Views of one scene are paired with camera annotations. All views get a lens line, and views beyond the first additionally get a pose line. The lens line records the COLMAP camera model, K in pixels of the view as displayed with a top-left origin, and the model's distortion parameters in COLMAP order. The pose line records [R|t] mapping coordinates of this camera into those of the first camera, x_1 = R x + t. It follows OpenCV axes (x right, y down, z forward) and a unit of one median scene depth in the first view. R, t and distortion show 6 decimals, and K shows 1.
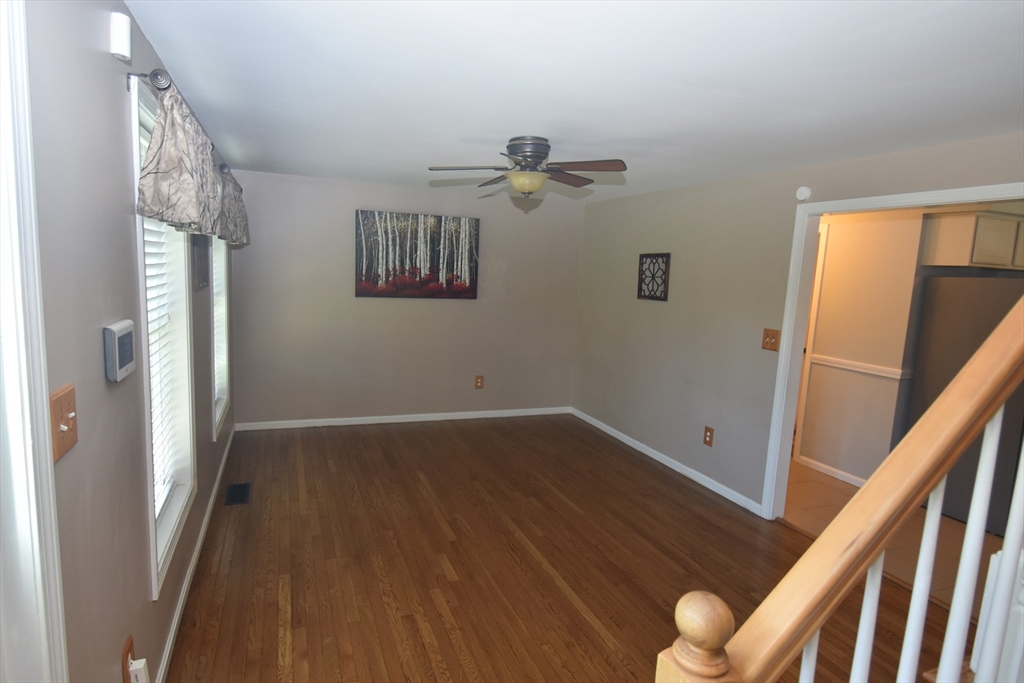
lens RADIAL K [[557.2, 0, 494.7], [0, 557.2, 345.0], [0, 0, 1]] dist [0.010980, -0.012696]
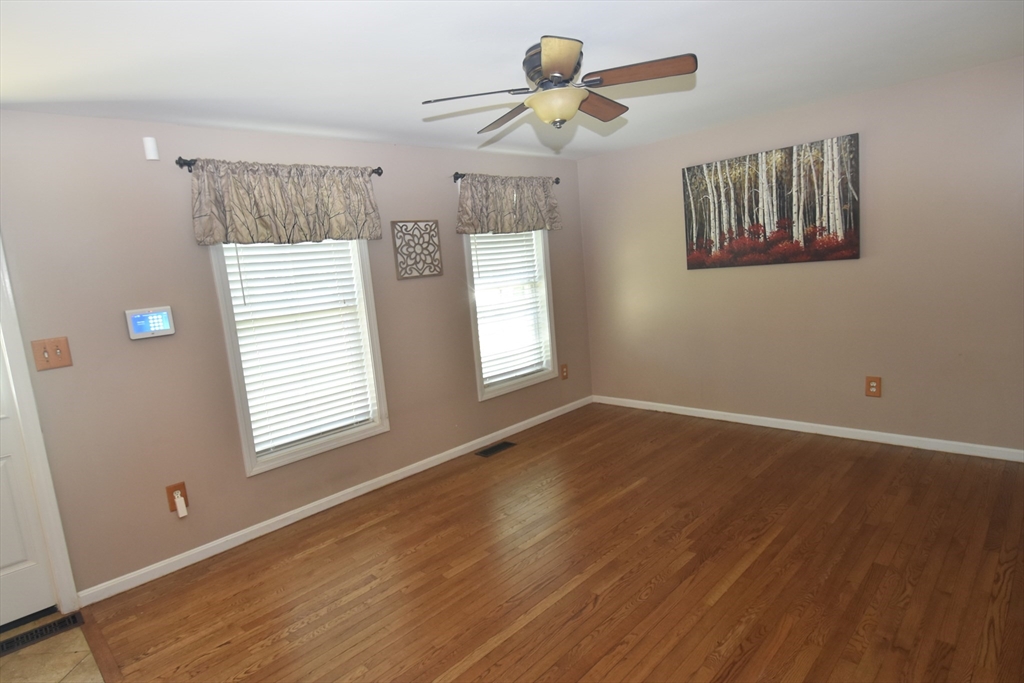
lens RADIAL K [[557.2, 0, 495.5], [0, 557.2, 344.7], [0, 0, 1]] dist [0.010980, -0.012696]
pose [[0.404624, 0.052493, -0.912976, 0.424519], [-0.017650, 0.998613, 0.049594, -0.007592], [0.914313, -0.003953, 0.404989, 0.372049]]
